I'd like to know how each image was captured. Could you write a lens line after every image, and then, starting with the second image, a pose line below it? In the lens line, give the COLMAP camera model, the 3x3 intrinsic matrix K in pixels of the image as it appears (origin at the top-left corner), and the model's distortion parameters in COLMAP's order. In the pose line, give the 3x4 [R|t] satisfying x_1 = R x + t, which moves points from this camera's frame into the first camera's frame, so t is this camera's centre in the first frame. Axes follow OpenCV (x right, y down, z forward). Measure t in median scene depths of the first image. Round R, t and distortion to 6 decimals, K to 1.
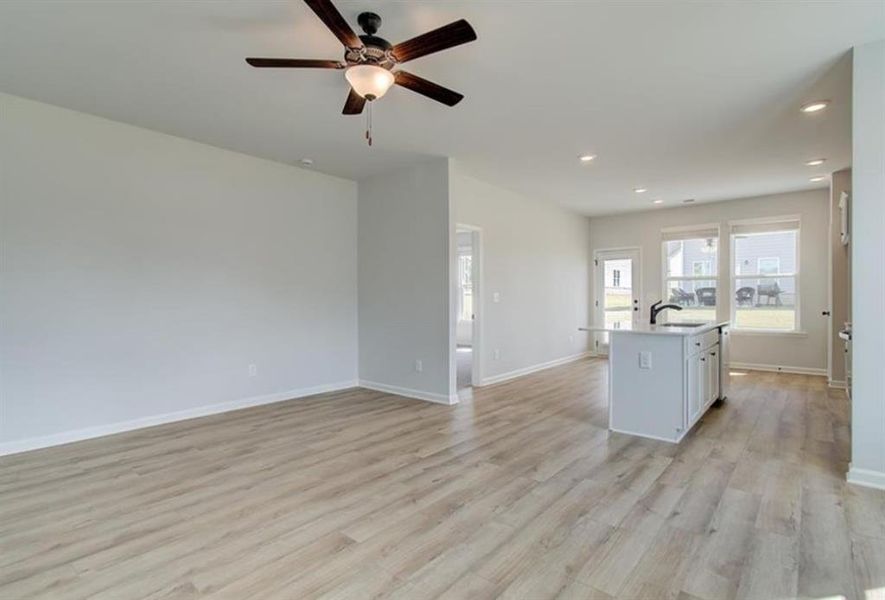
lens RADIAL K [[440.7, 0, 442.5], [0, 440.7, 300.0], [0, 0, 1]] dist [-0.079257, 0.075533]
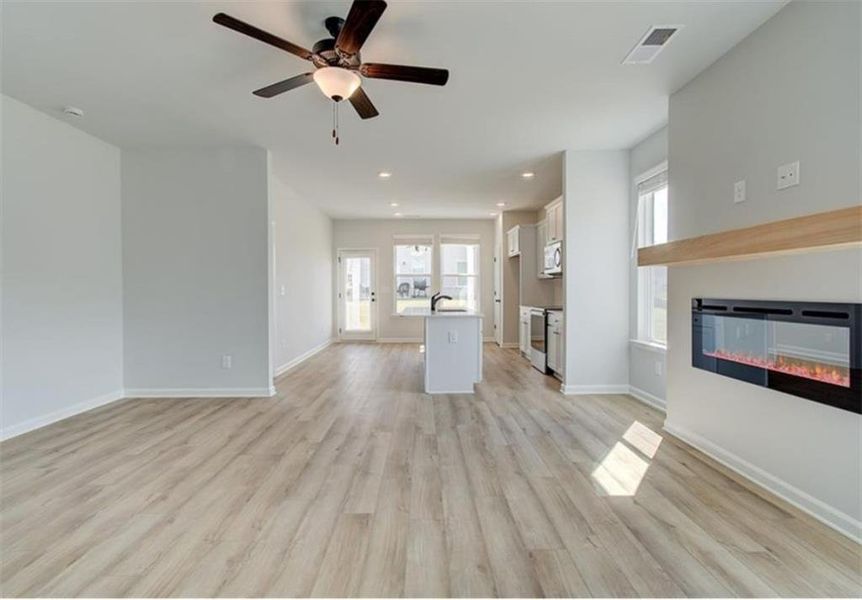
lens RADIAL K [[413.1, 0, 431.0], [0, 413.1, 300.0], [0, 0, 1]] dist [-0.015174, 0.000420]
pose [[0.753791, -0.014523, 0.656954, -0.350192], [0.003039, 0.999822, 0.018616, 0.000052], [-0.657108, -0.012036, 0.753701, 0.055806]]
